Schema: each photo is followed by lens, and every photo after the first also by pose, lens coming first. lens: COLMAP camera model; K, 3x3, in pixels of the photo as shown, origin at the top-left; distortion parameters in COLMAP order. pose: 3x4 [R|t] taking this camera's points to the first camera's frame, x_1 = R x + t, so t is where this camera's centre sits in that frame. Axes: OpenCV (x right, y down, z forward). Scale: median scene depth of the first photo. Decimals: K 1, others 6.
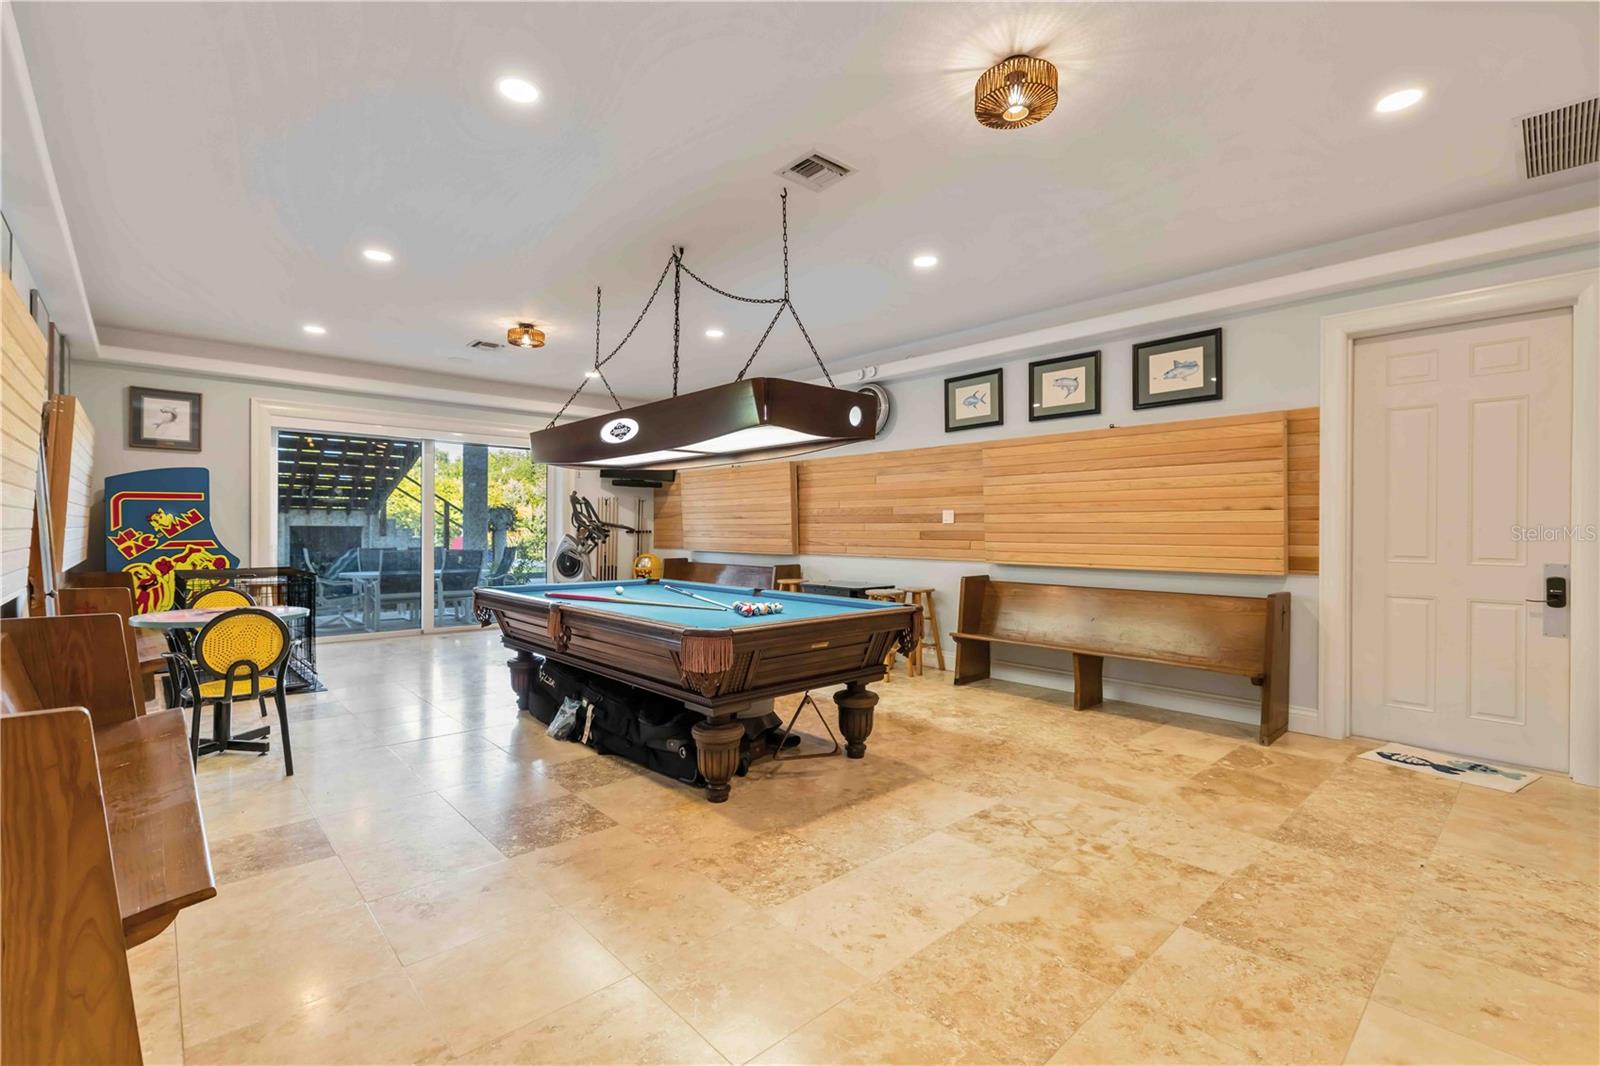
lens RADIAL K [[697.6, 0, 810.6], [0, 697.6, 526.9], [0, 0, 1]] dist [0.000235, 0.000400]
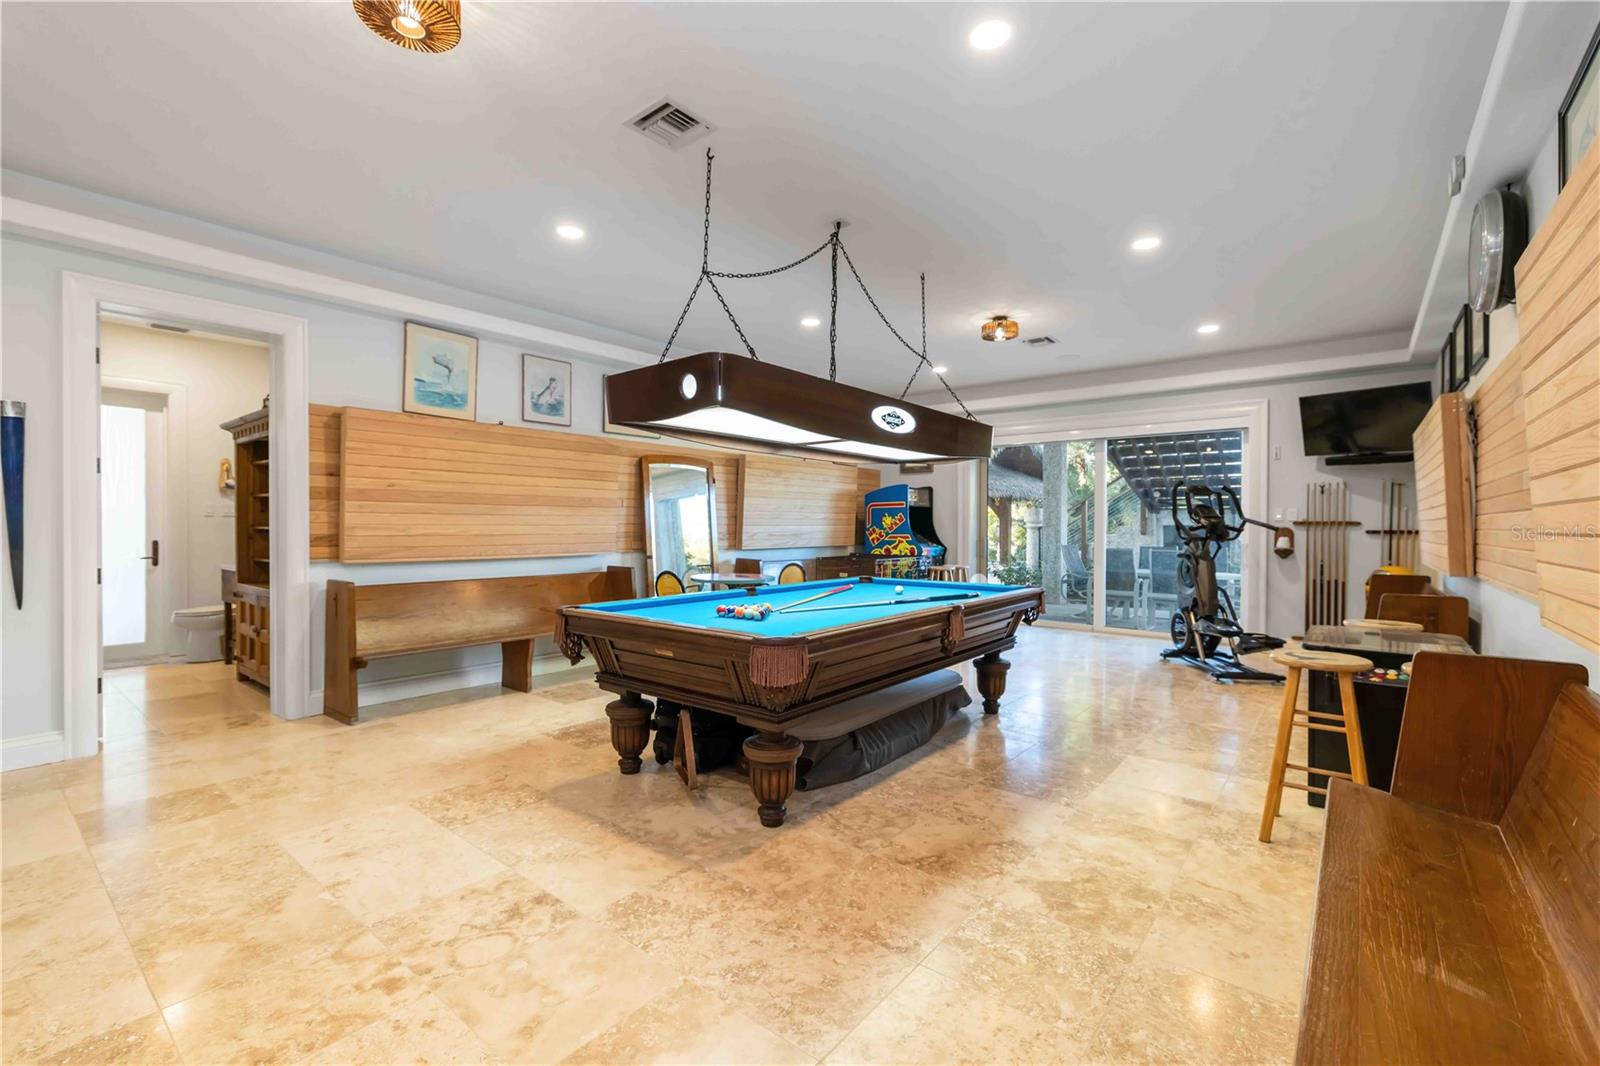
lens RADIAL K [[697.6, 0, 808.6], [0, 697.6, 531.4], [0, 0, 1]] dist [0.000235, 0.000400]
pose [[0.143828, 0.005611, -0.989587, 0.900232], [-0.000398, 0.999984, 0.005612, 0.007741], [0.989603, -0.000413, 0.143828, 1.021629]]
